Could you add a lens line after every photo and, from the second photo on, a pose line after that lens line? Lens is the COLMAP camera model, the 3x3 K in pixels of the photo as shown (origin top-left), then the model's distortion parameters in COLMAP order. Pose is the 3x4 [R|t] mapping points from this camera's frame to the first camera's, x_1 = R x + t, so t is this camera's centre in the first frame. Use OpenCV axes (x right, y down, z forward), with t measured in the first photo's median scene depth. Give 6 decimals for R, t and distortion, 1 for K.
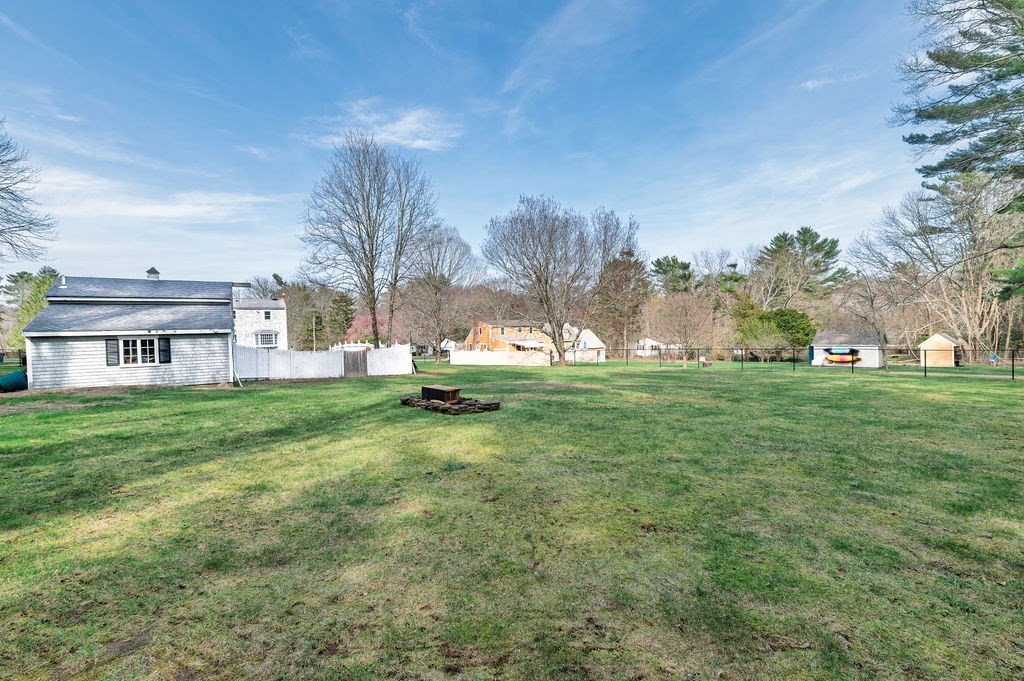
lens RADIAL K [[473.1, 0, 517.1], [0, 473.1, 345.3], [0, 0, 1]] dist [0.018572, -0.000332]
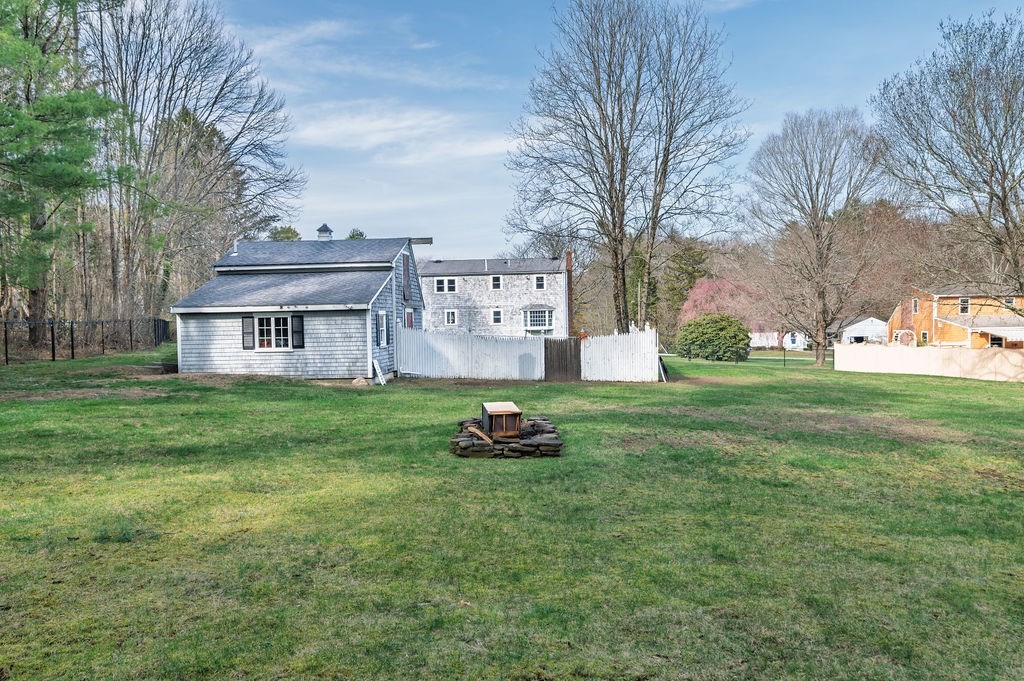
lens RADIAL K [[799.6, 0, 513.1], [0, 799.6, 333.6], [0, 0, 1]] dist [-0.001550, 0.002792]
pose [[0.797324, 0.021668, -0.603162, 0.314614], [-0.018879, 0.999762, 0.010959, -0.006950], [0.603256, 0.002649, 0.797543, 0.181318]]
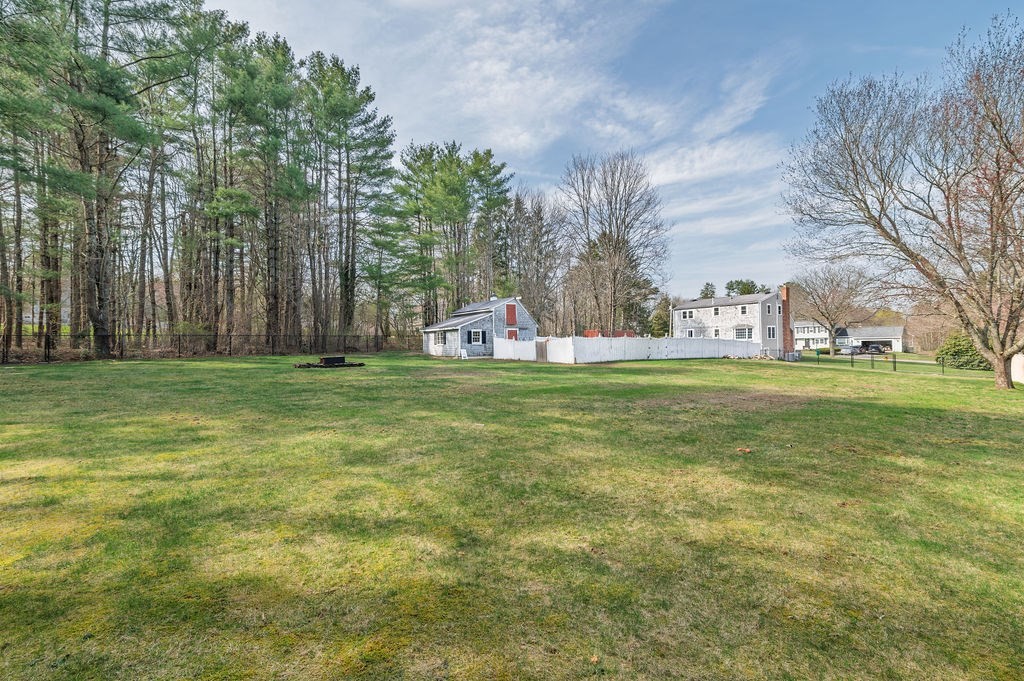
lens RADIAL K [[473.1, 0, 512.7], [0, 473.1, 338.5], [0, 0, 1]] dist [0.018572, -0.000332]
pose [[0.033243, 0.008224, -0.999413, 1.268471], [-0.014331, 0.999867, 0.007751, -0.006033], [0.999345, 0.014065, 0.033356, 1.217186]]
